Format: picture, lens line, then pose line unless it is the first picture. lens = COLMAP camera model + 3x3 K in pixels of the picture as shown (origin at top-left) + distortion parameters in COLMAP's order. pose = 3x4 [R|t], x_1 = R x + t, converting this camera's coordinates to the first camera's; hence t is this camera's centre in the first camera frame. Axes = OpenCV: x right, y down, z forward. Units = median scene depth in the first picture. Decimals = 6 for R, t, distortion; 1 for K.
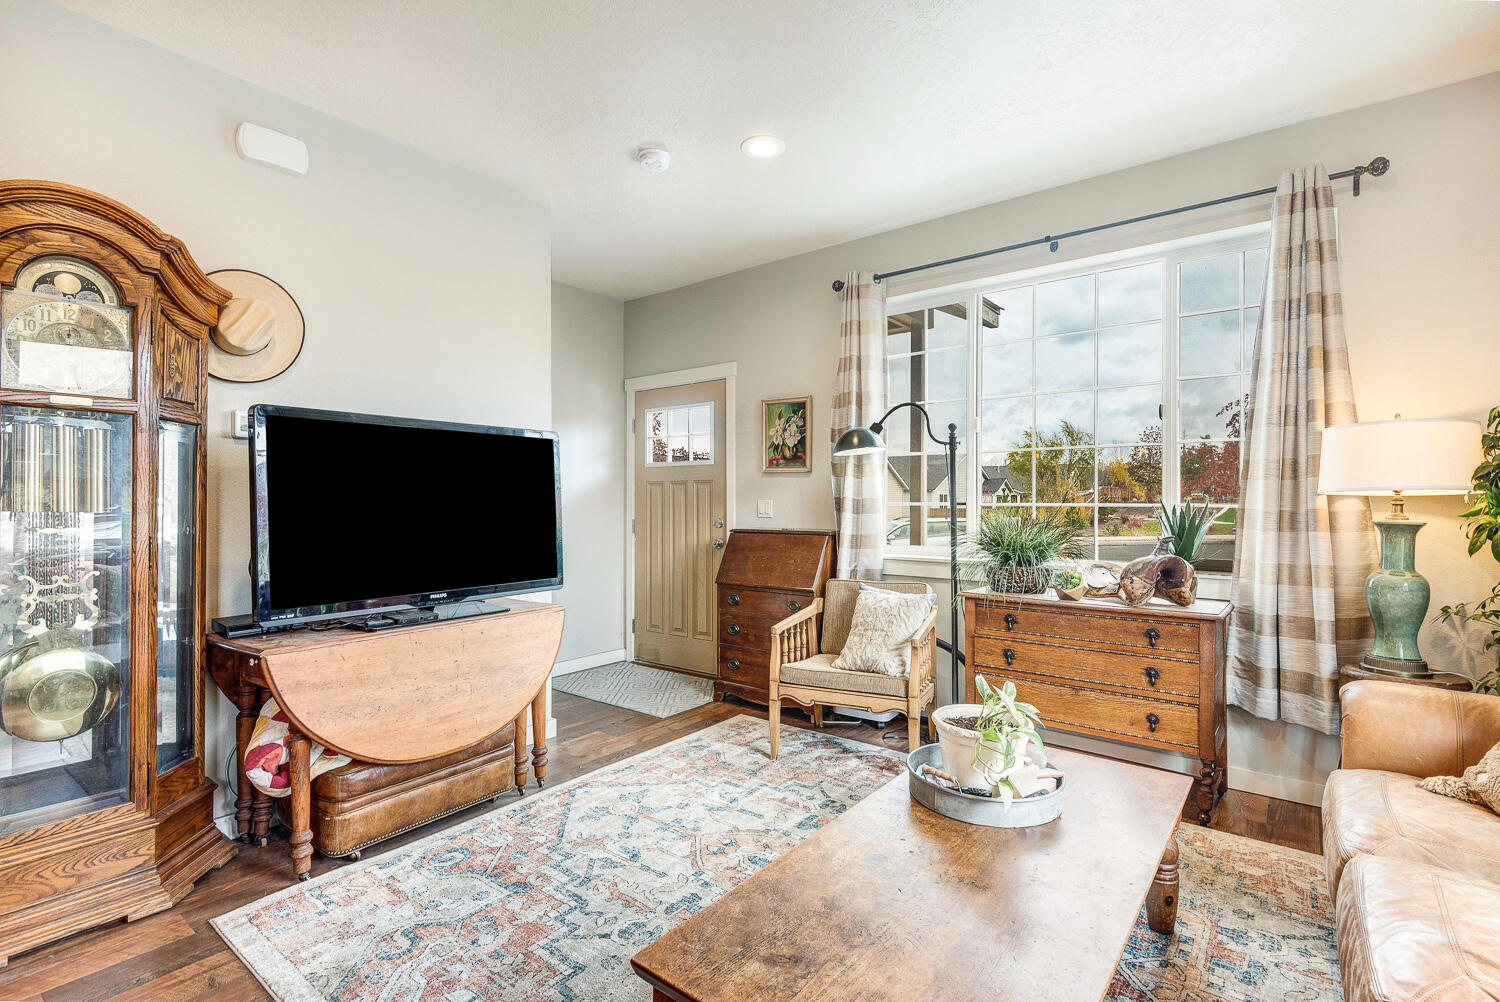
lens RADIAL K [[695.7, 0, 751.4], [0, 695.7, 505.0], [0, 0, 1]] dist [0.010350, -0.003799]
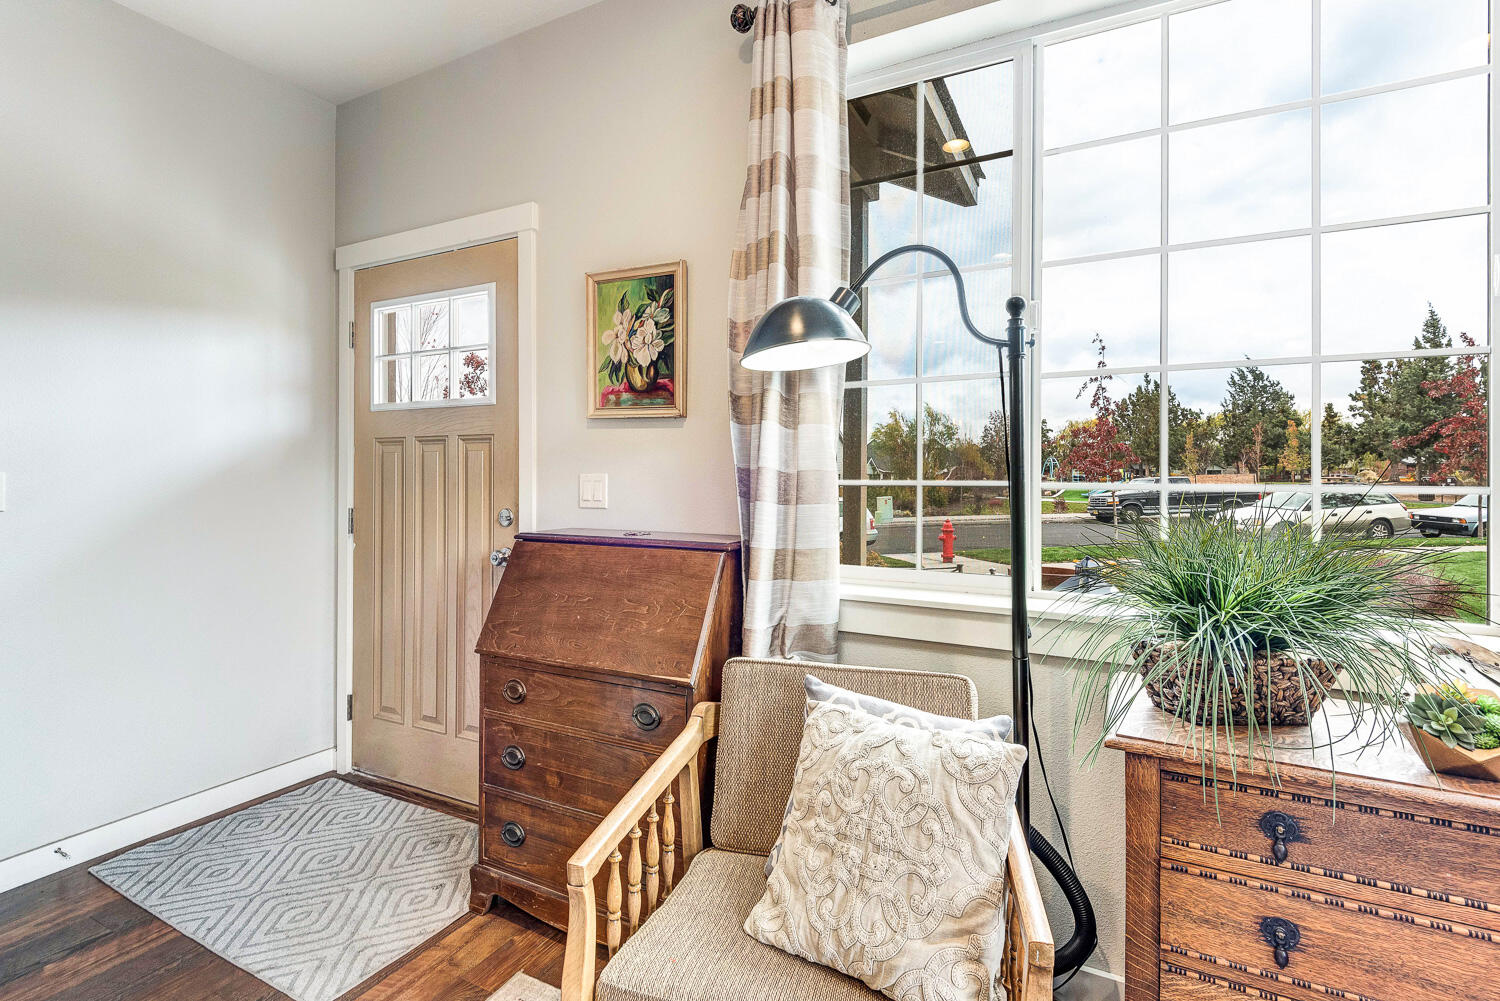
lens RADIAL K [[695.7, 0, 764.2], [0, 695.7, 488.3], [0, 0, 1]] dist [0.010350, -0.003799]
pose [[0.978815, 0.000953, 0.204744, 0.050398], [-0.002980, 0.999950, 0.009594, -0.002243], [-0.204724, -0.010001, 0.978769, 0.641100]]
